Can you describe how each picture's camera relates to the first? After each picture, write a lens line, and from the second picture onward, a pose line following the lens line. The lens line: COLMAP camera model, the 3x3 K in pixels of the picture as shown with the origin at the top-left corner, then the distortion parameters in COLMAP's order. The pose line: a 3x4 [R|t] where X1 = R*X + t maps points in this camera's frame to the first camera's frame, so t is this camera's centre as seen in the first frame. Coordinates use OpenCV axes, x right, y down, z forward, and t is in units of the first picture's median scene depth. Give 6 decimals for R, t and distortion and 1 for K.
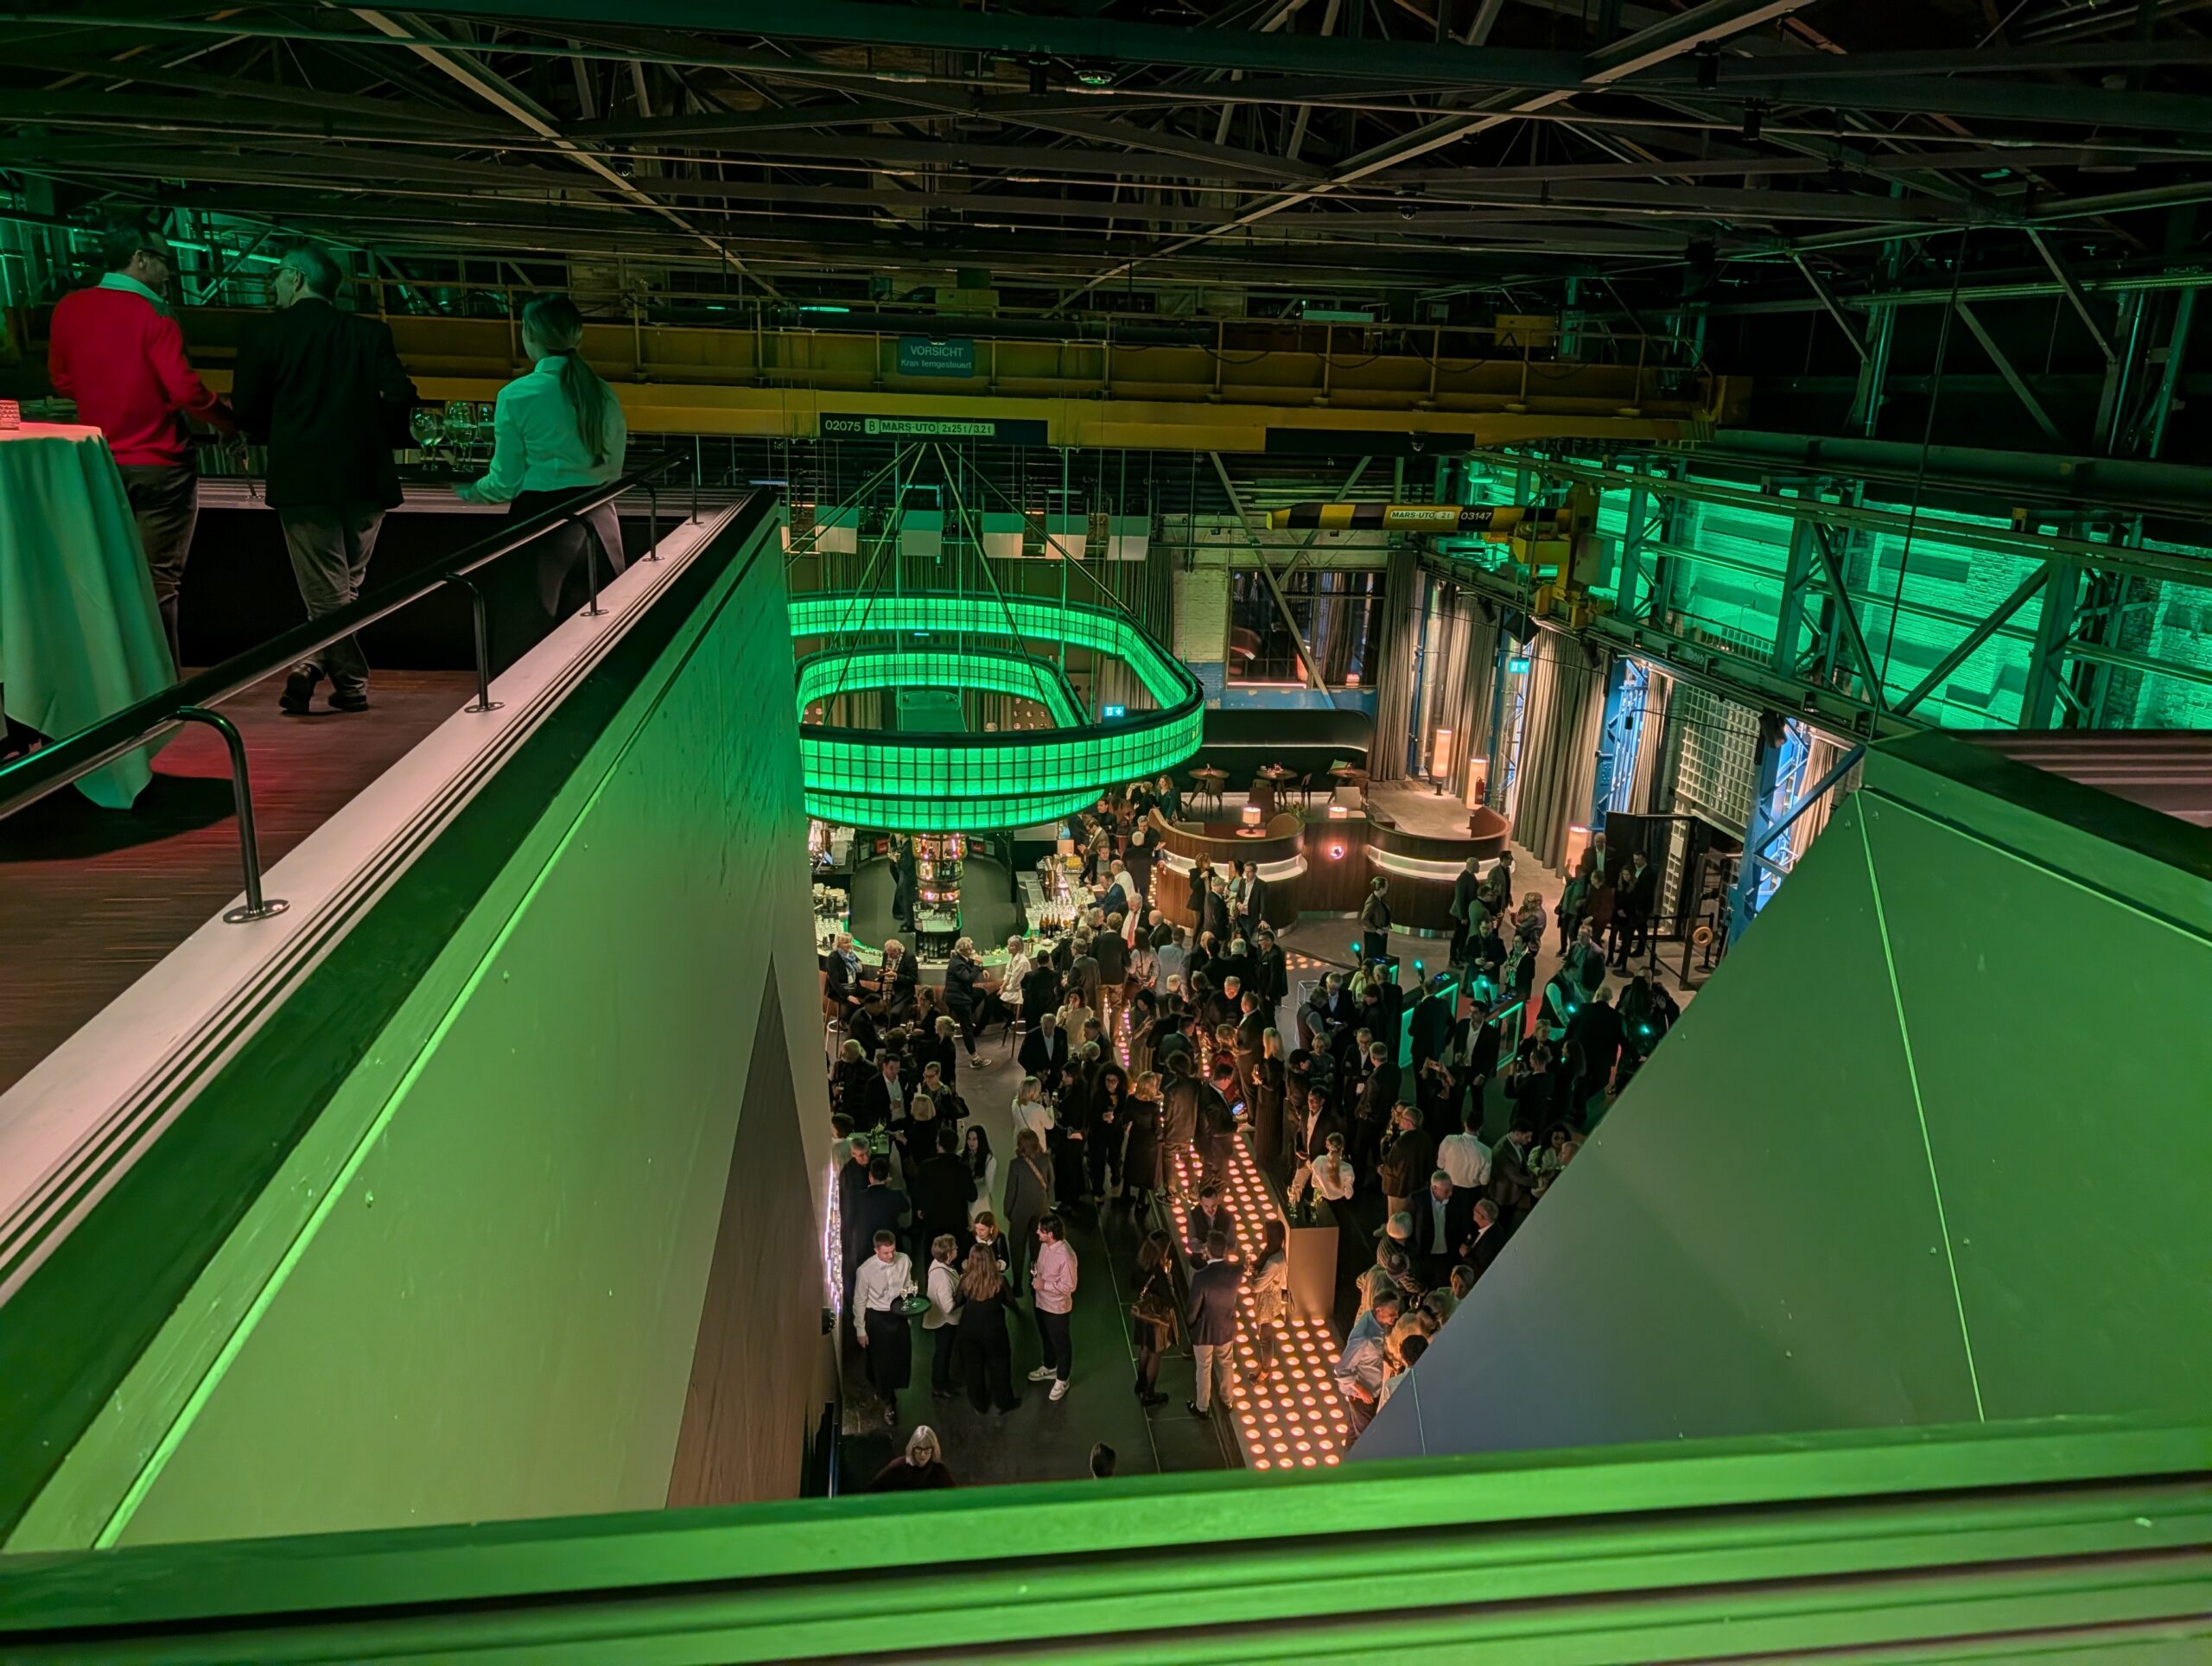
lens RADIAL K [[1561.8, 0, 1106.0], [0, 1561.8, 833.0], [0, 0, 1]] dist [0.043375, 0.004127]
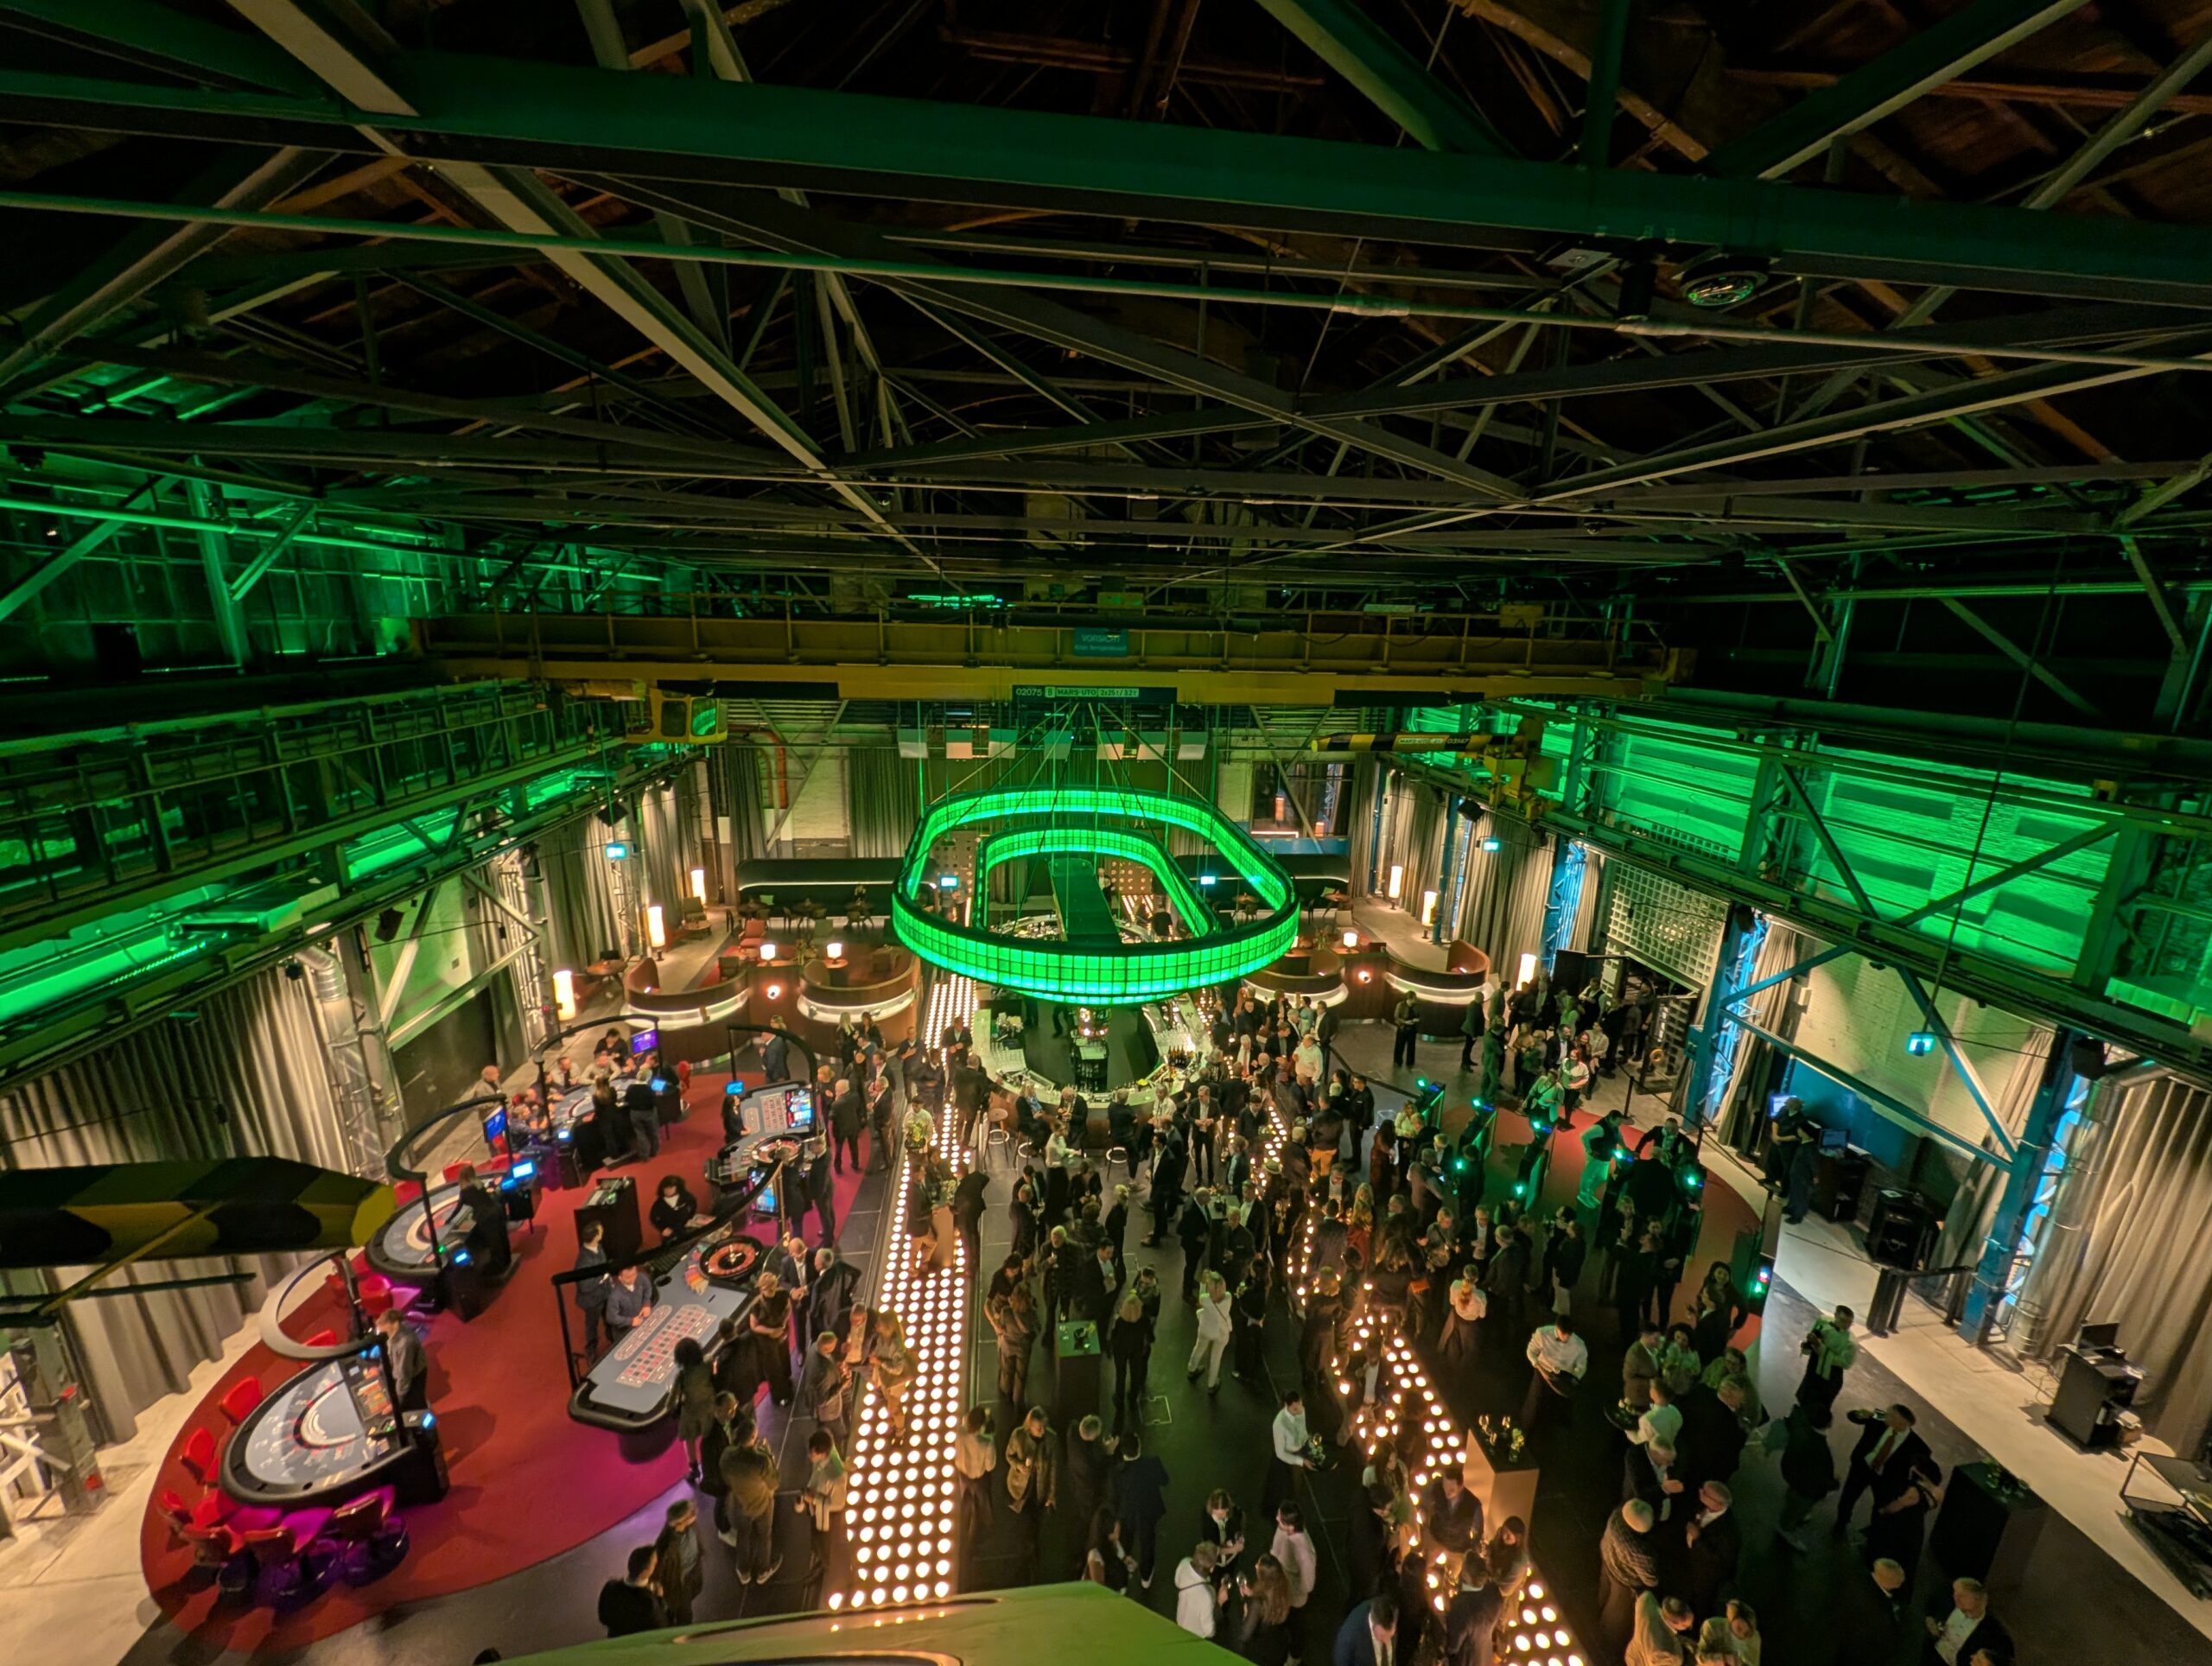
lens RADIAL K [[865.1, 0, 1106.0], [0, 865.1, 833.0], [0, 0, 1]] dist [0.024782, 0.000019]
pose [[0.999824, -0.004746, -0.018178, -0.072396], [0.003848, 0.998784, -0.049153, -0.083075], [0.018389, 0.049075, 0.998626, 0.214184]]
